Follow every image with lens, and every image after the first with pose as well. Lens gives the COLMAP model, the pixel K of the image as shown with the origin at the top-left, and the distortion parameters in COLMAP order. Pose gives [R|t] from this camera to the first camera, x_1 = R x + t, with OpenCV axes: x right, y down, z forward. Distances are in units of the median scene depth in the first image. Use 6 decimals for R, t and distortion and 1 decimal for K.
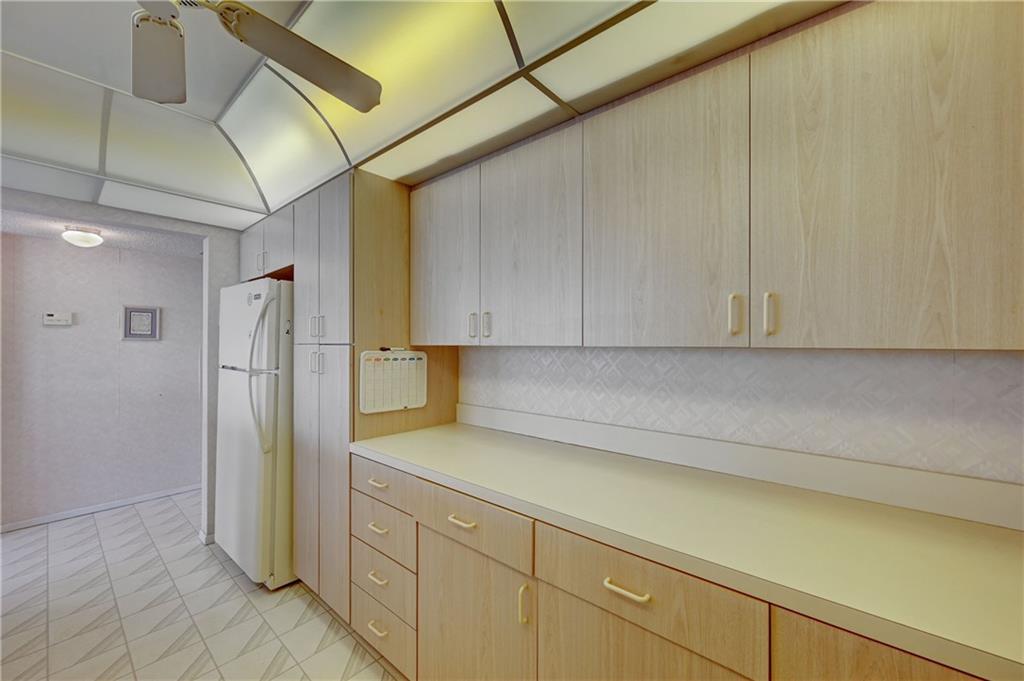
lens RADIAL K [[405.3, 0, 504.6], [0, 405.3, 345.8], [0, 0, 1]] dist [0.002924, 0.000406]
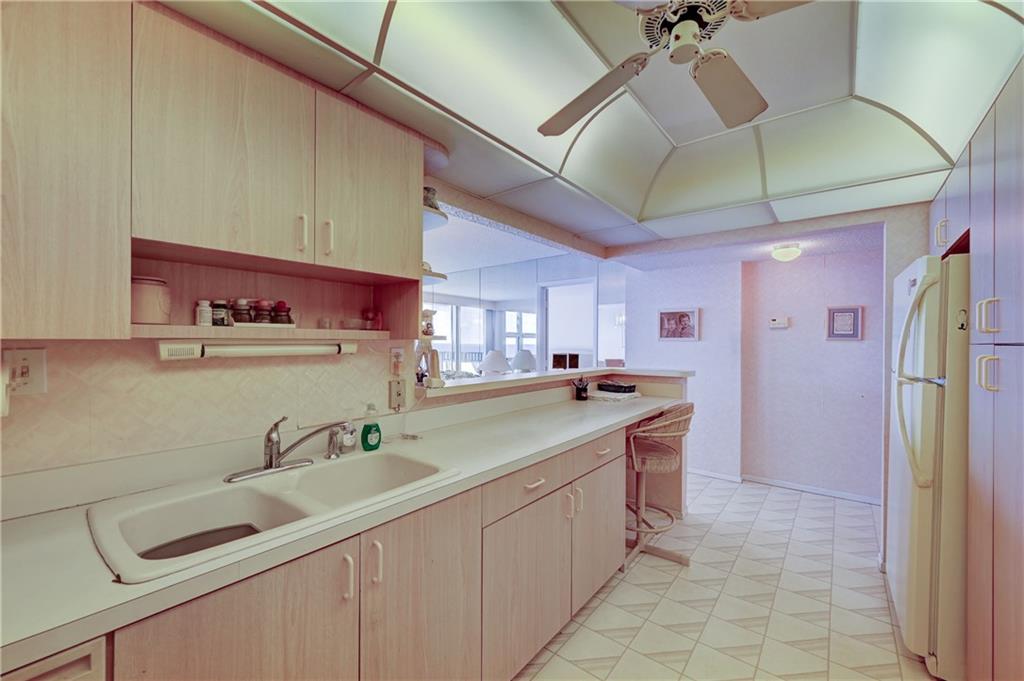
lens RADIAL K [[405.3, 0, 512.7], [0, 405.3, 344.2], [0, 0, 1]] dist [0.002924, 0.000406]
pose [[0.054910, 0.005936, -0.998474, 0.100689], [-0.010899, 0.999926, 0.005345, 0.000859], [0.998432, 0.010589, 0.054971, 0.150857]]
